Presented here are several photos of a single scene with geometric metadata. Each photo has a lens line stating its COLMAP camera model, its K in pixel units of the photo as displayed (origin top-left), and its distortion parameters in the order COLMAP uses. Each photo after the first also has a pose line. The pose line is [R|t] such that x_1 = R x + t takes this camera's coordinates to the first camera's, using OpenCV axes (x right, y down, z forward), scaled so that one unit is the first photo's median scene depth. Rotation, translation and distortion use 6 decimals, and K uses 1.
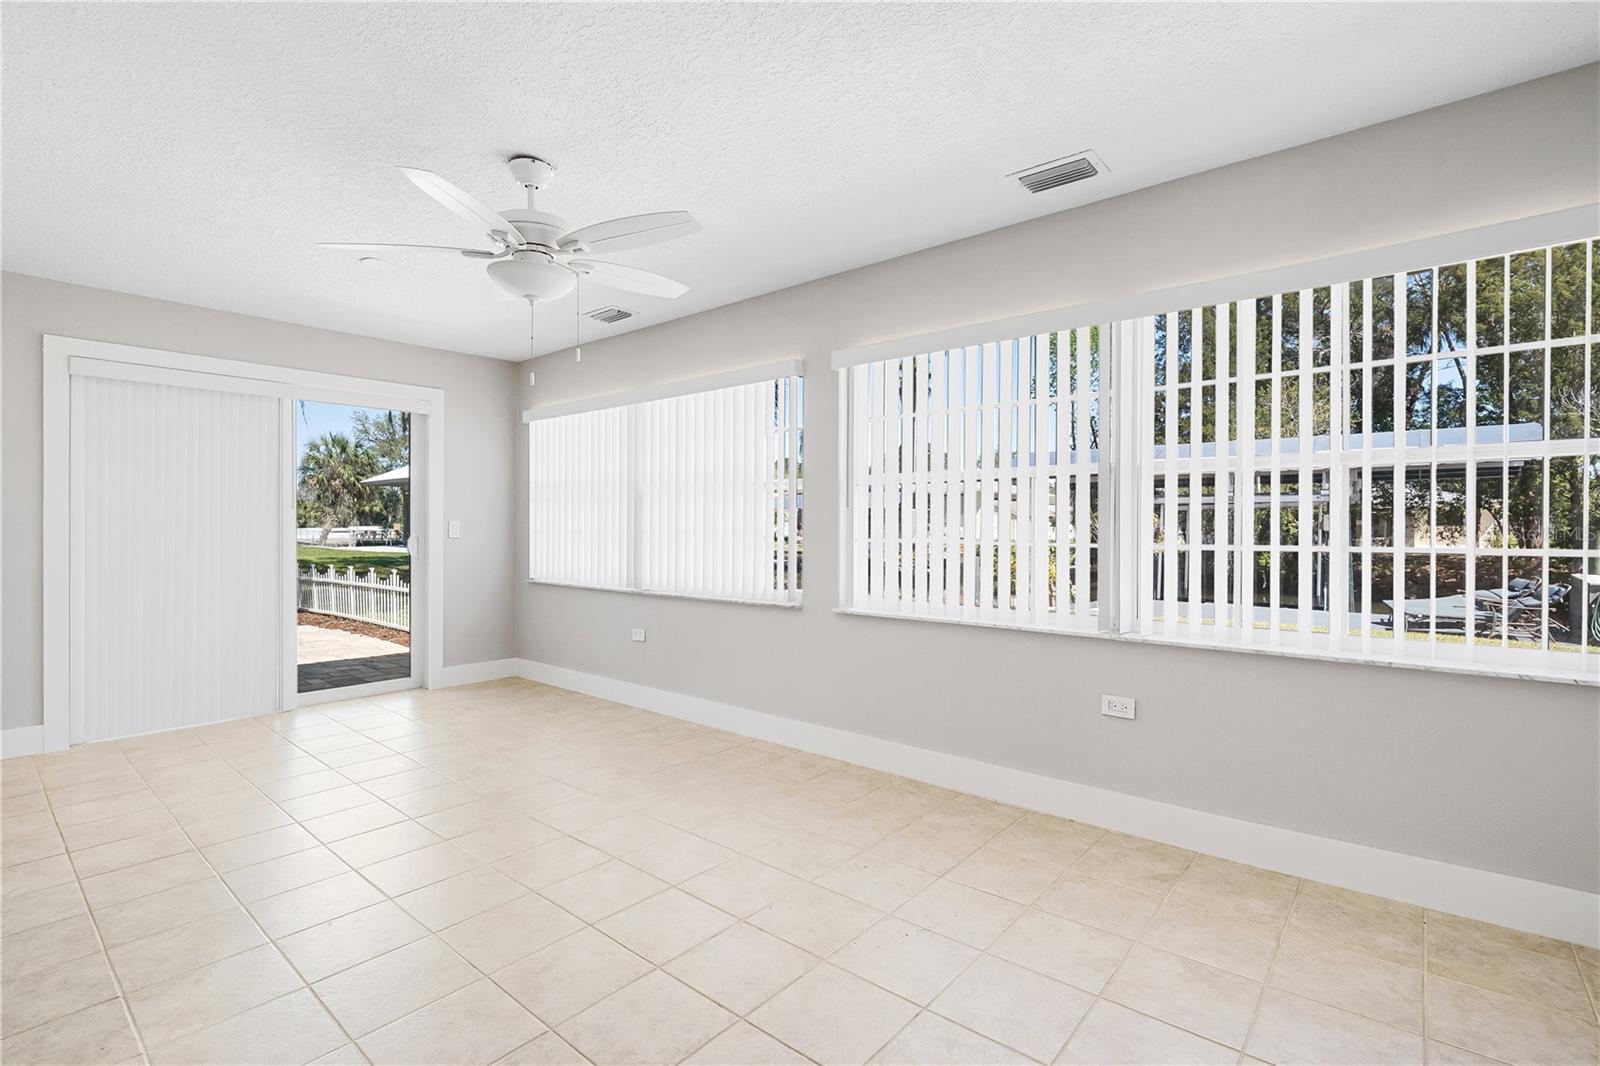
lens RADIAL K [[736.6, 0, 791.5], [0, 736.6, 523.7], [0, 0, 1]] dist [-0.002985, -0.000642]
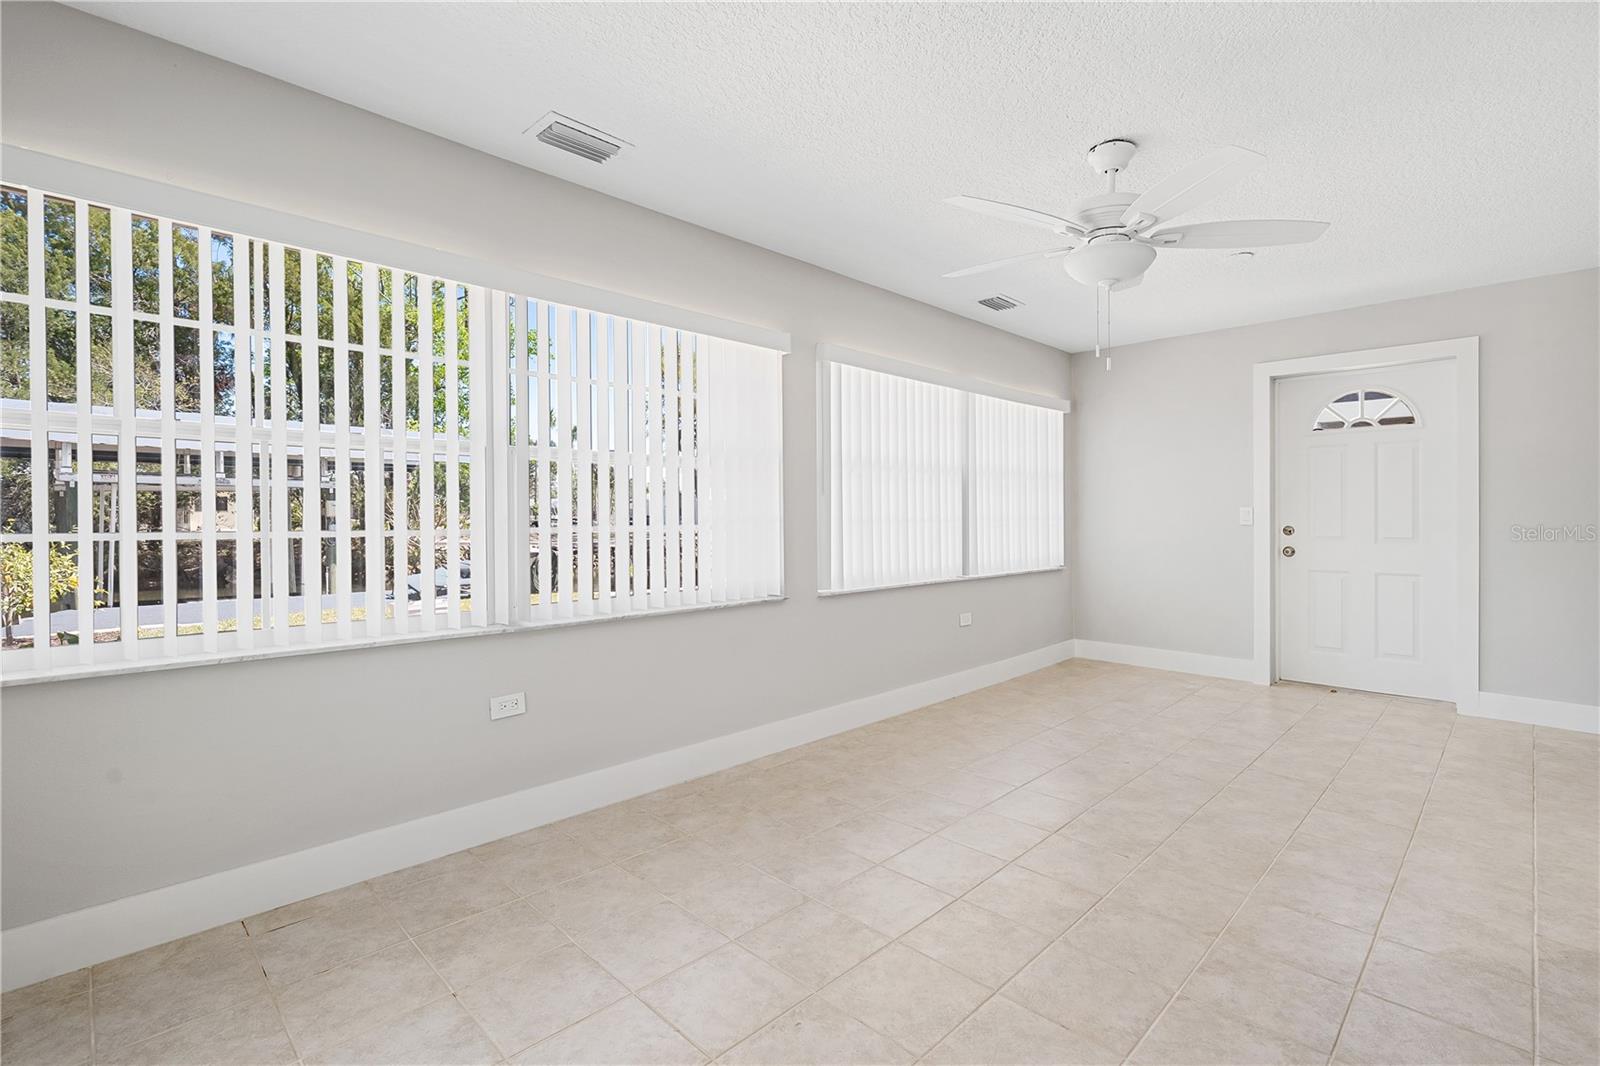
lens RADIAL K [[749.9, 0, 808.2], [0, 749.9, 517.3], [0, 0, 1]] dist [0.001021, 0.000251]
pose [[0.052184, -0.003714, 0.998631, -0.939227], [-0.006954, 0.999967, 0.004082, 0.005484], [-0.998613, -0.007158, 0.052156, 0.918690]]
